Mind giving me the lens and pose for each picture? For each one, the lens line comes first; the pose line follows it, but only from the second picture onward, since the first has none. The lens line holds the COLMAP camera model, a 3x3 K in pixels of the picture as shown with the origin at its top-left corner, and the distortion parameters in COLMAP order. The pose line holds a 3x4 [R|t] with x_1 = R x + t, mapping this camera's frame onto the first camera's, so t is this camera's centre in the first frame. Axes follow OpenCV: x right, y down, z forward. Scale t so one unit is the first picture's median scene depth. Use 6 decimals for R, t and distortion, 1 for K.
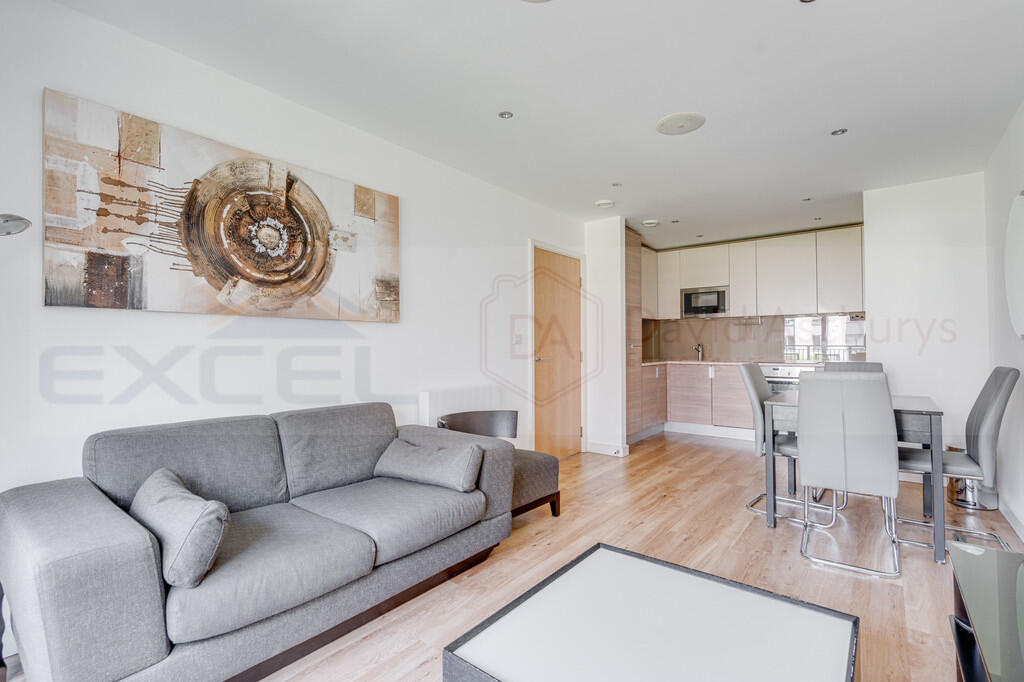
lens RADIAL K [[469.0, 0, 514.8], [0, 469.0, 342.7], [0, 0, 1]] dist [-0.000772, -0.000002]
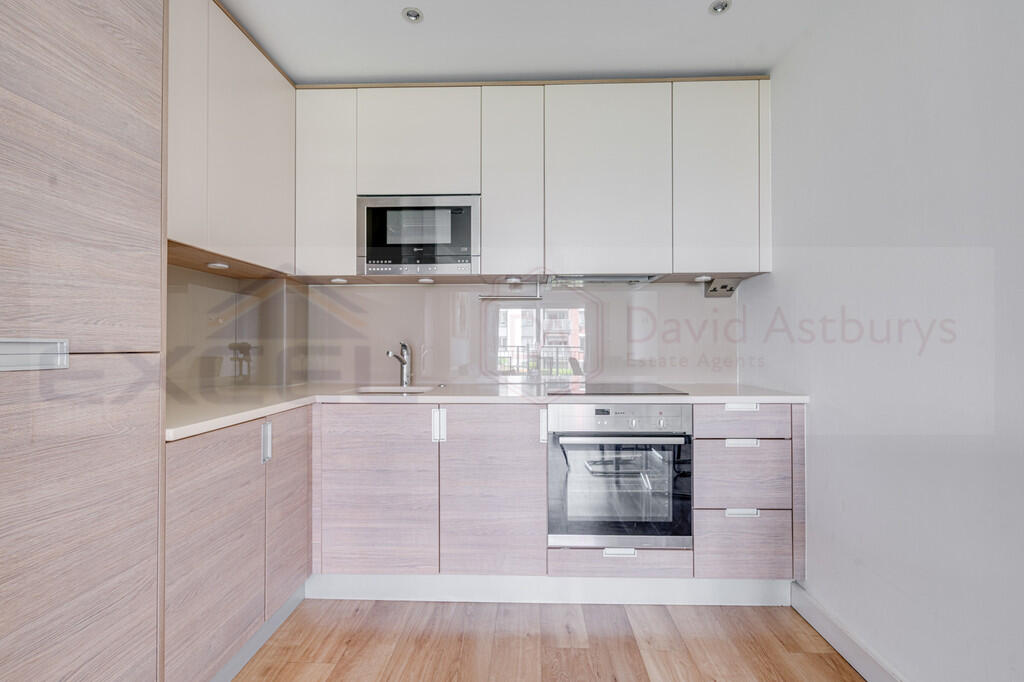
lens RADIAL K [[469.0, 0, 514.8], [0, 469.0, 343.9], [0, 0, 1]] dist [-0.000772, -0.000002]
pose [[0.806060, 0.005217, 0.591811, 0.243174], [-0.007314, 0.999973, 0.001146, 0.001543], [-0.591789, -0.005252, 0.806076, 0.648163]]
